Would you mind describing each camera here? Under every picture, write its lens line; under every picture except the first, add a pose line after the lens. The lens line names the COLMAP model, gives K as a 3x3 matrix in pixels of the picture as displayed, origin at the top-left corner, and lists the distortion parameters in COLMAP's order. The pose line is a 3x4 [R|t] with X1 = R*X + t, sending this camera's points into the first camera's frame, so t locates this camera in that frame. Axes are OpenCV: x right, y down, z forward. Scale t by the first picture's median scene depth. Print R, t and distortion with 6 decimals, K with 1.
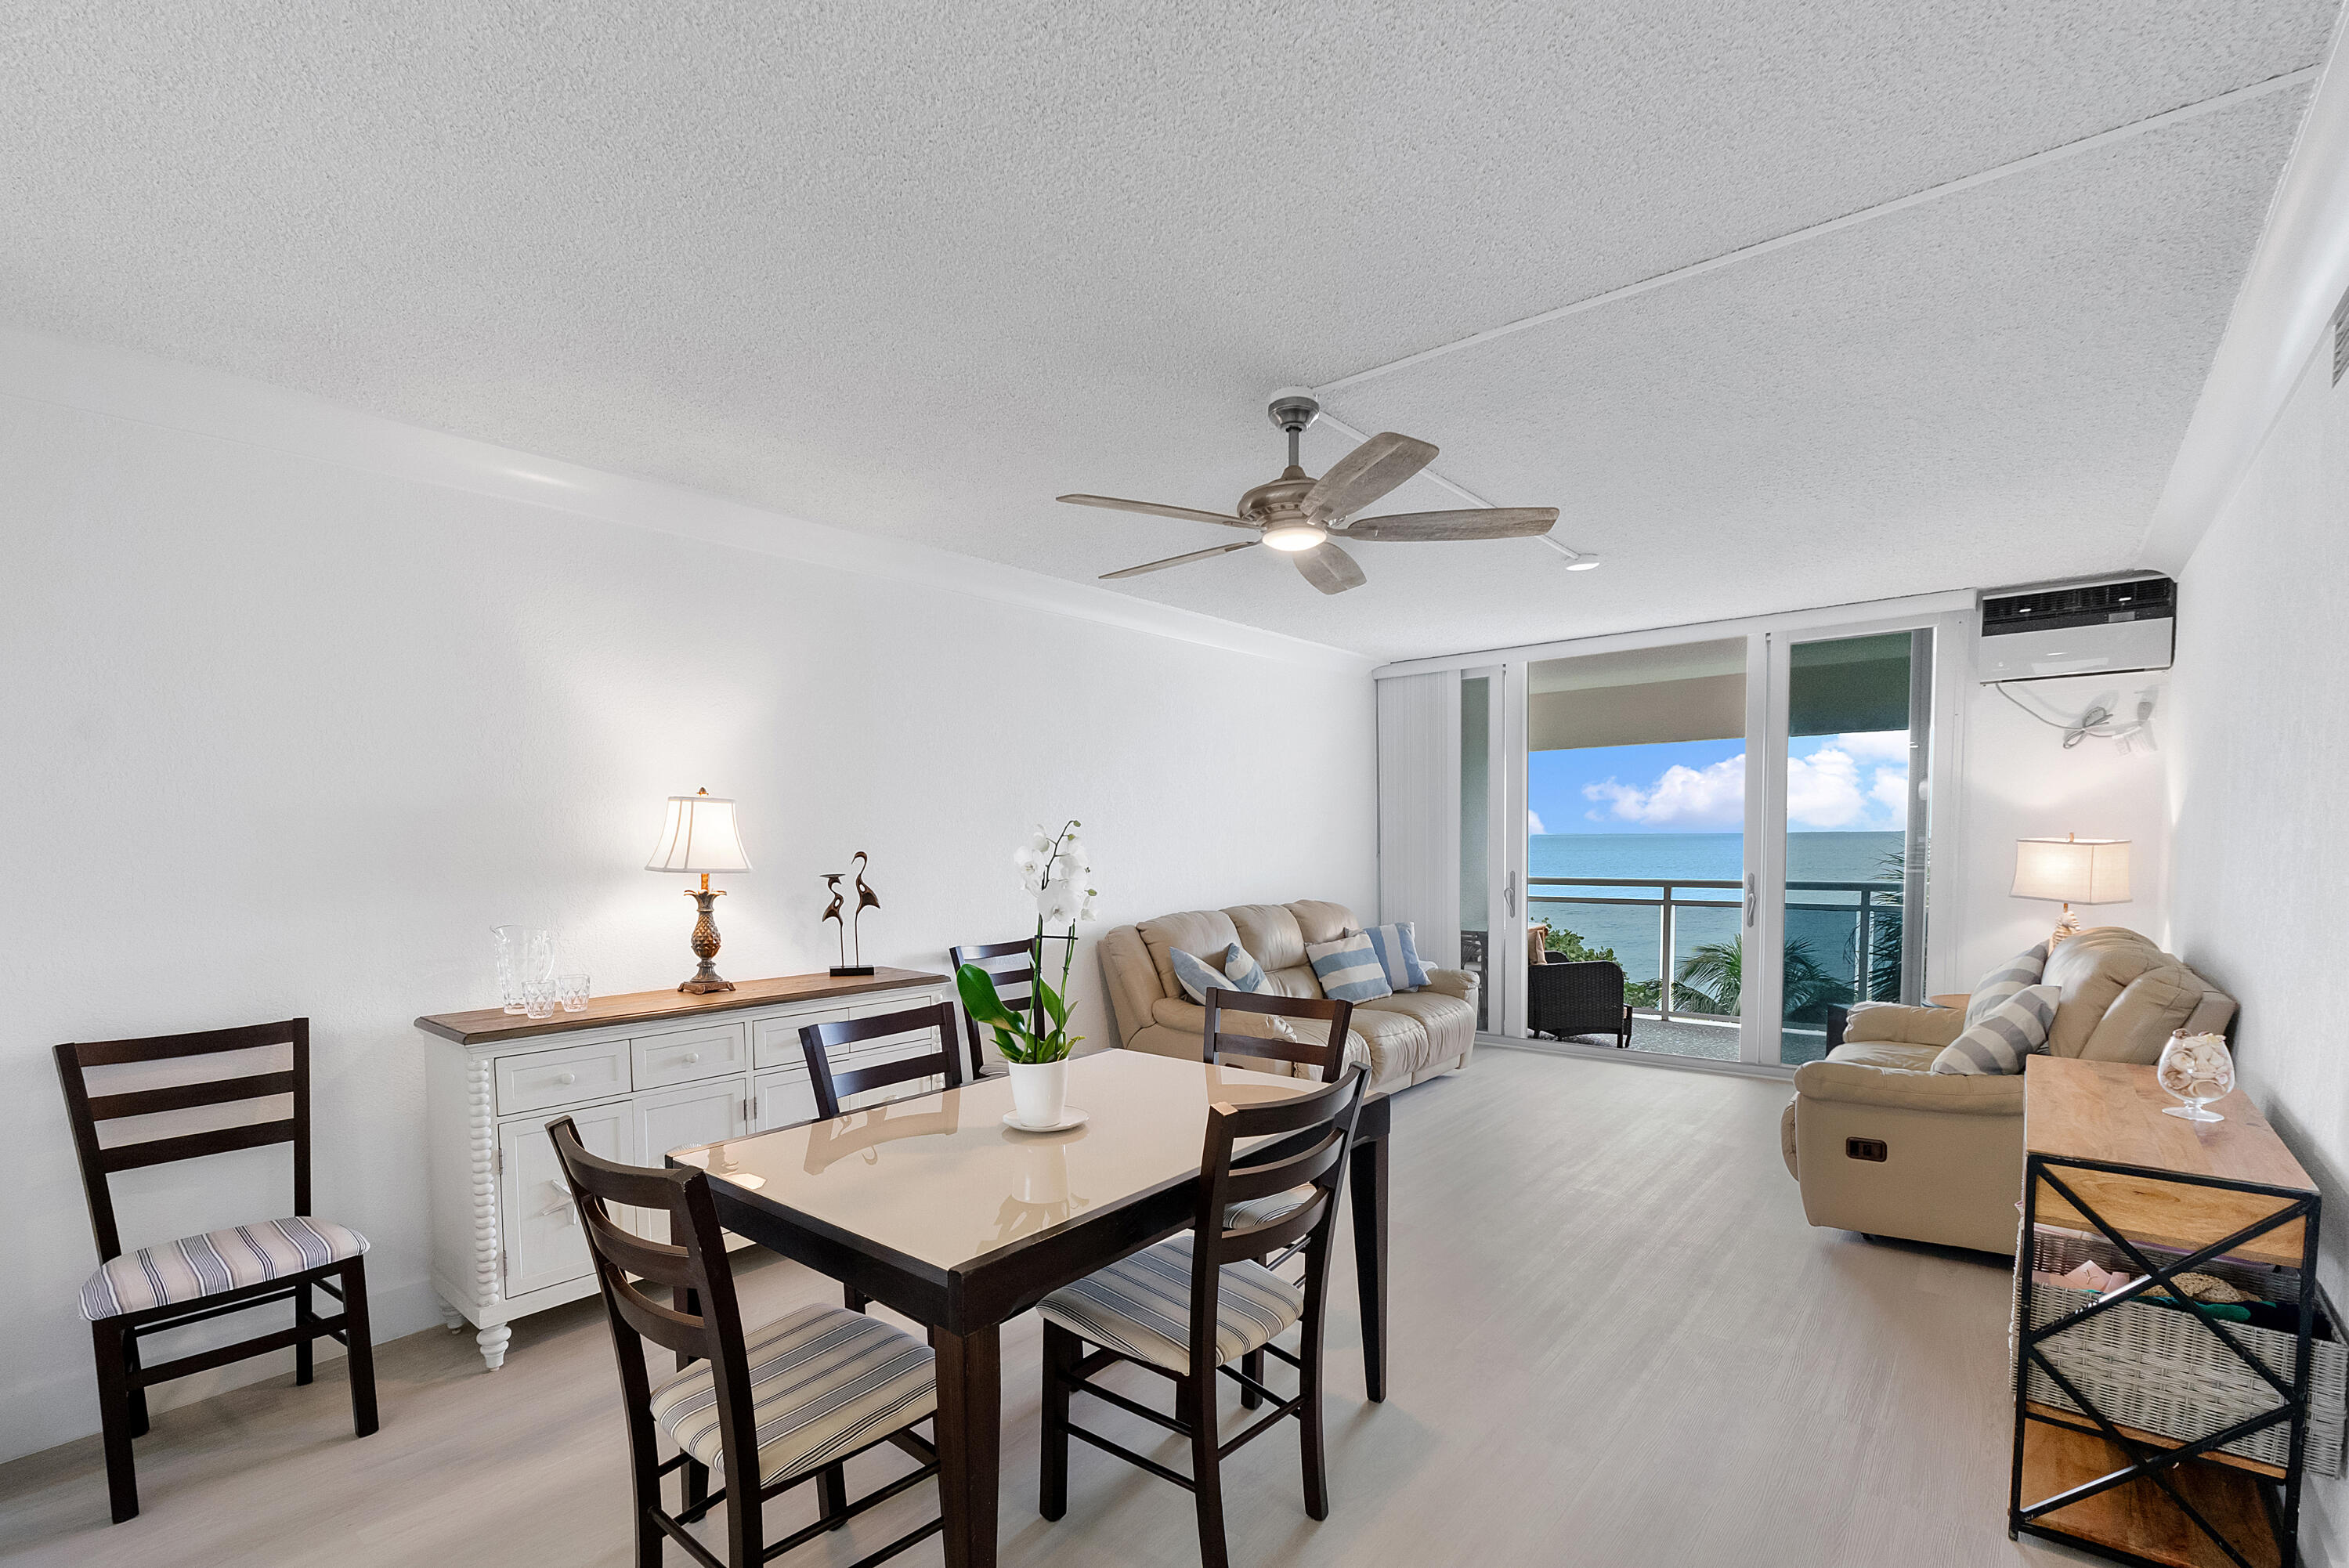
lens RADIAL K [[1048.9, 0, 1156.9], [0, 1048.9, 905.9], [0, 0, 1]] dist [-0.008565, -0.000108]
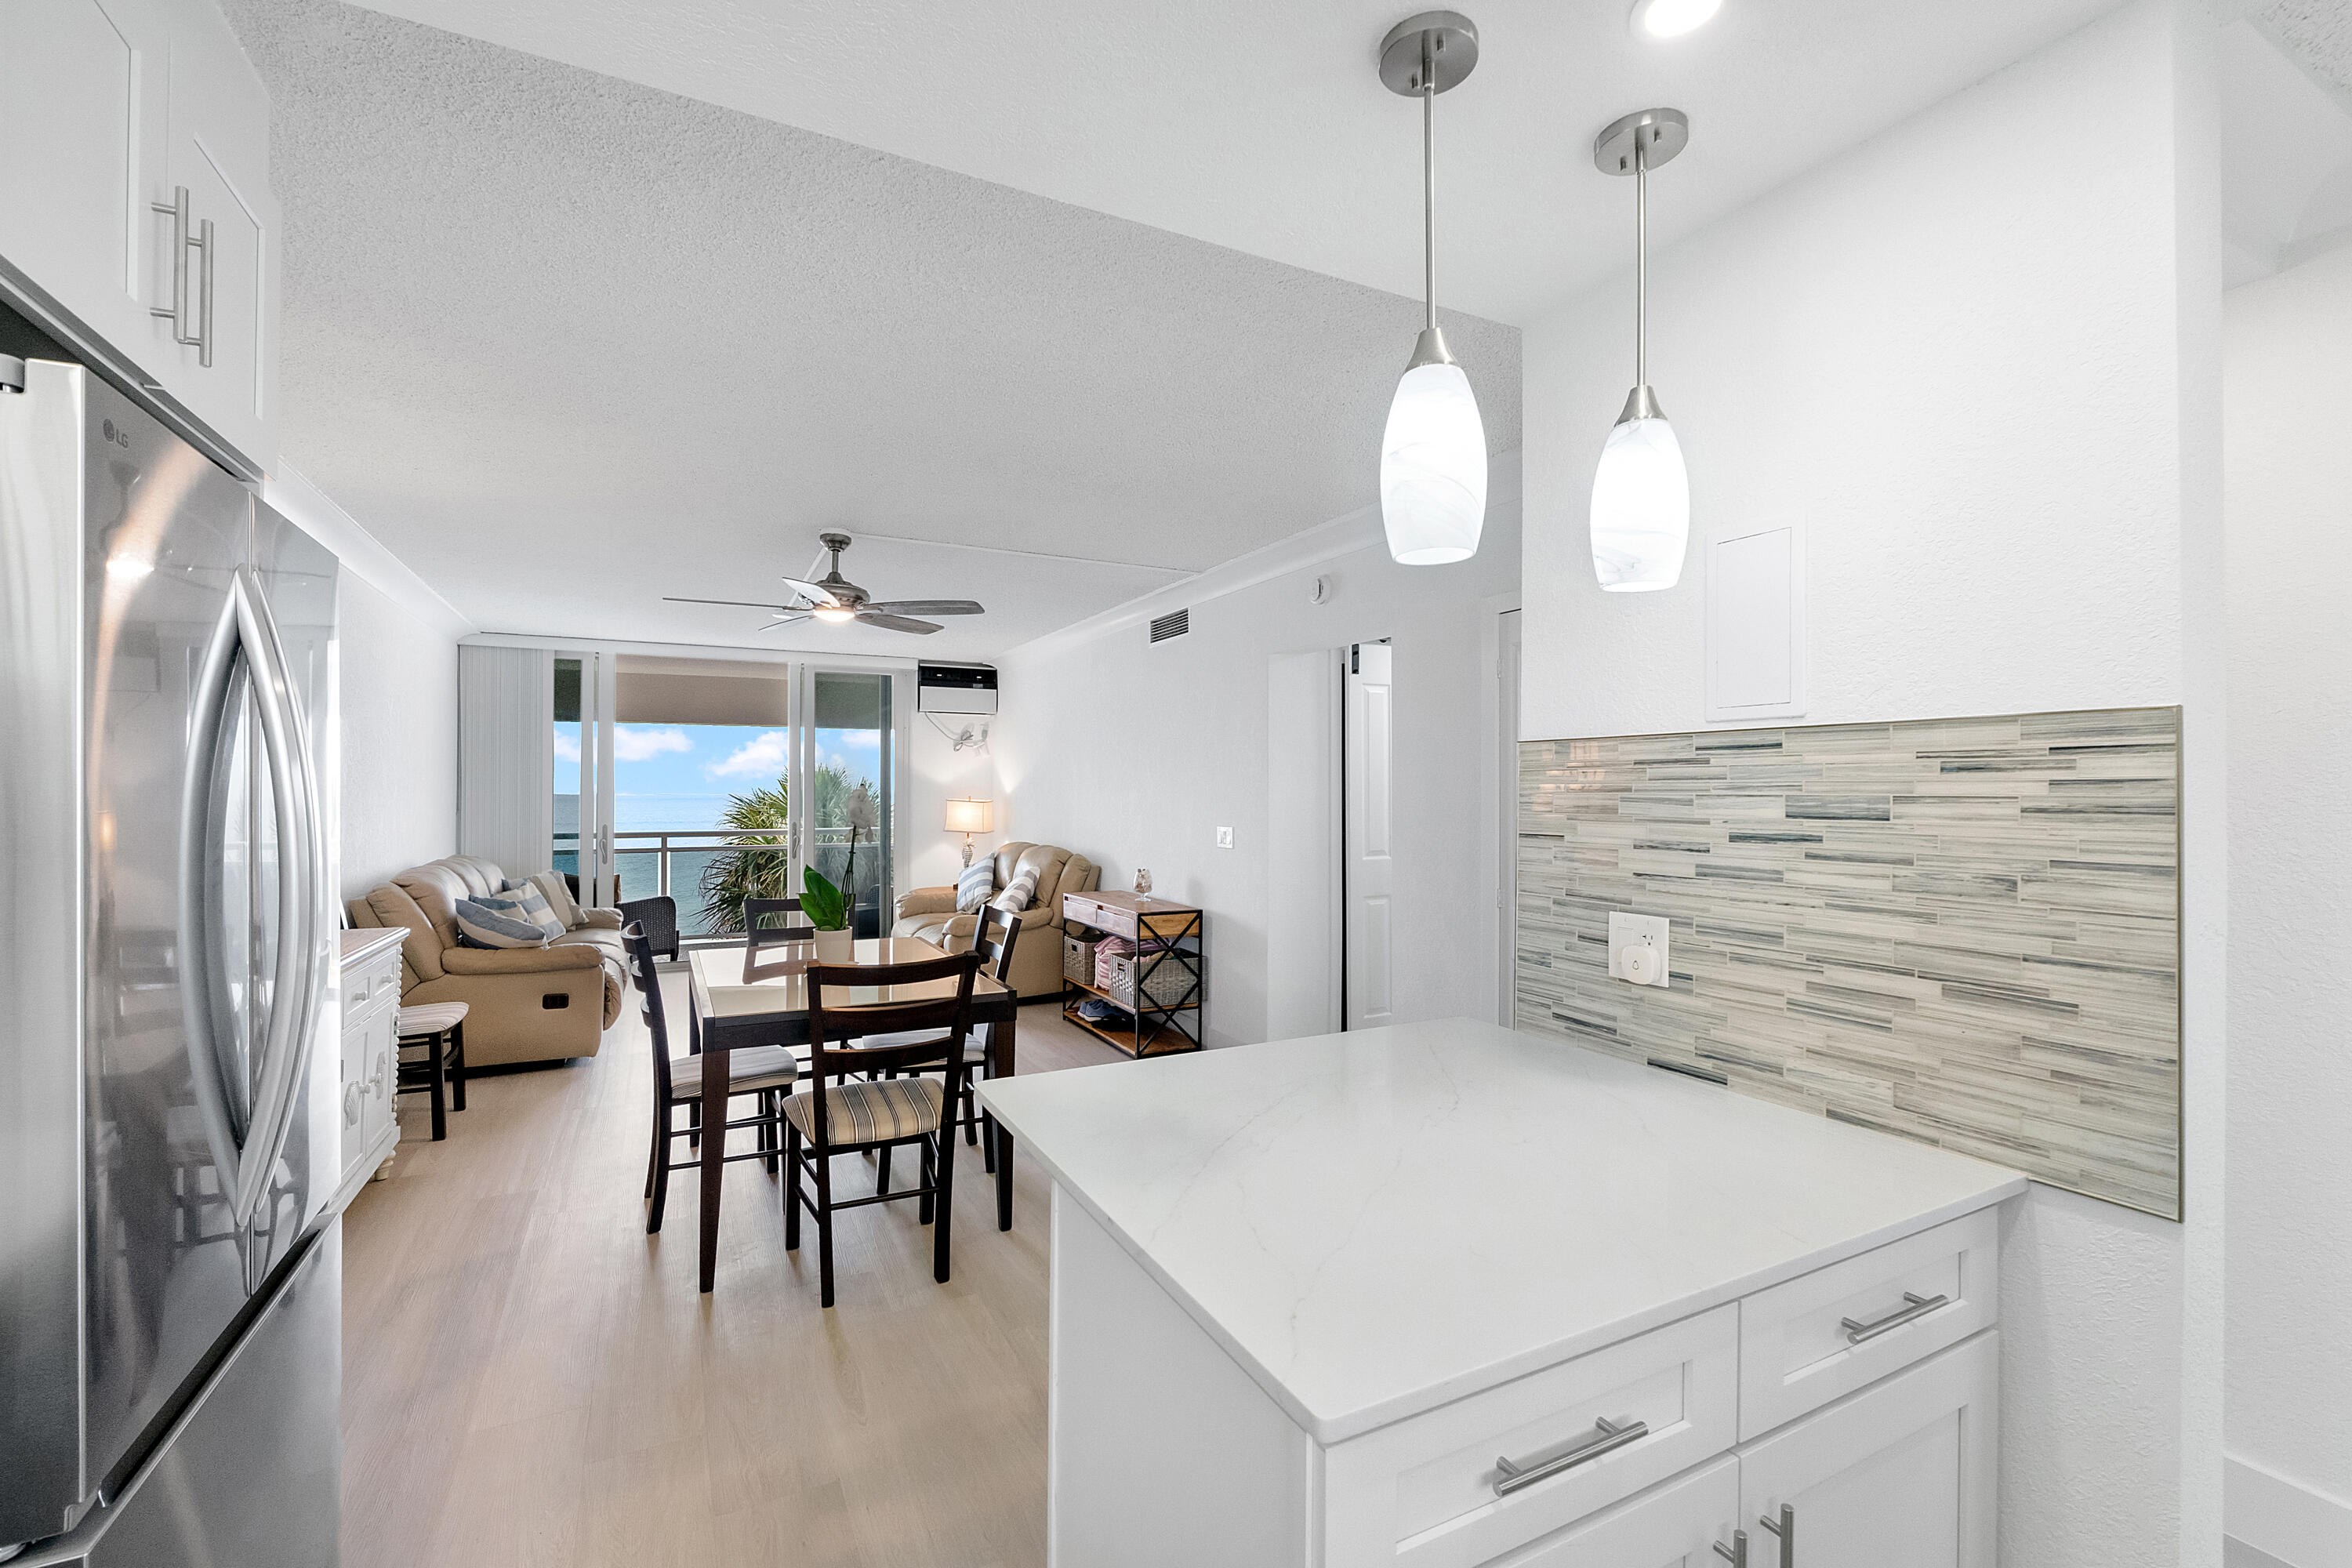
lens RADIAL K [[1001.3, 0, 1175.0], [0, 1001.3, 779.6], [0, 0, 1]] dist [-0.003743, 0.000189]
pose [[0.388779, 0.024421, 0.921007, -0.642814], [0.055183, 0.997237, -0.049737, 0.010337], [-0.919677, 0.070160, 0.386357, -0.050469]]
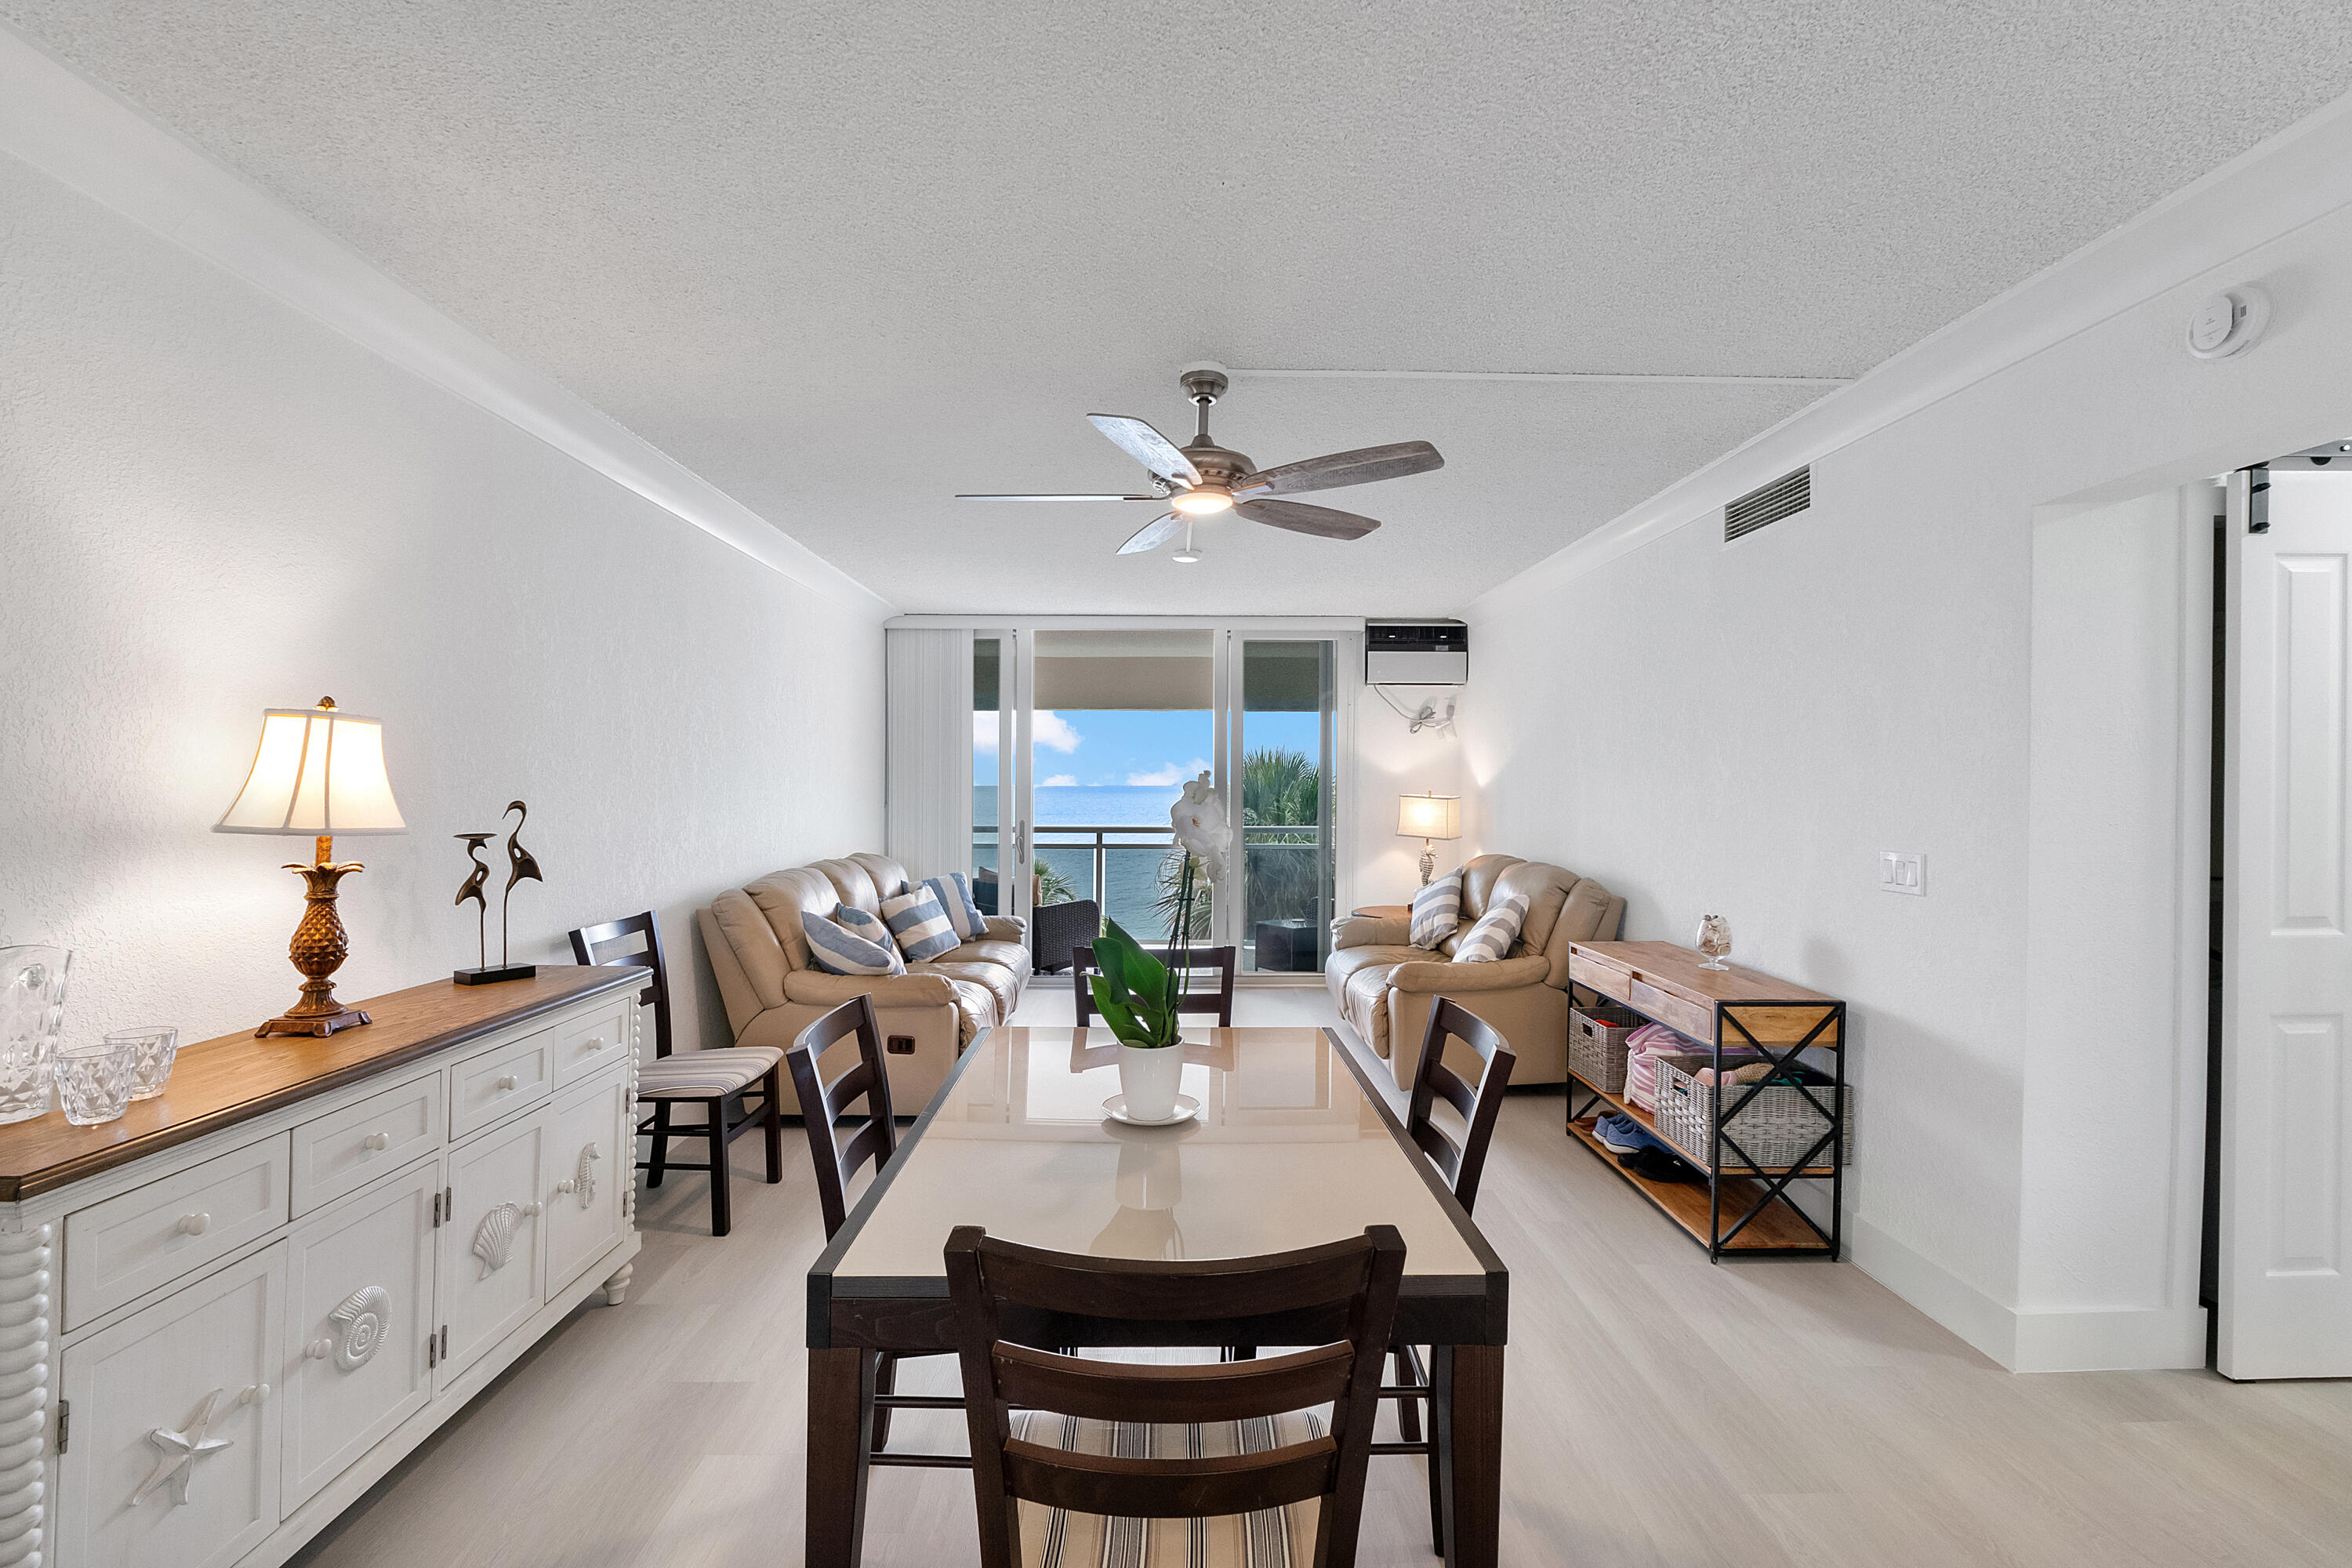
lens RADIAL K [[1011.0, 0, 1177.4], [0, 1011.0, 790.3], [0, 0, 1]] dist [-0.003155, -0.000333]
pose [[0.754640, 0.011063, 0.656046, -0.312710], [0.029868, 0.998242, -0.051191, -0.008938], [-0.655459, 0.058225, 0.752983, 0.159938]]
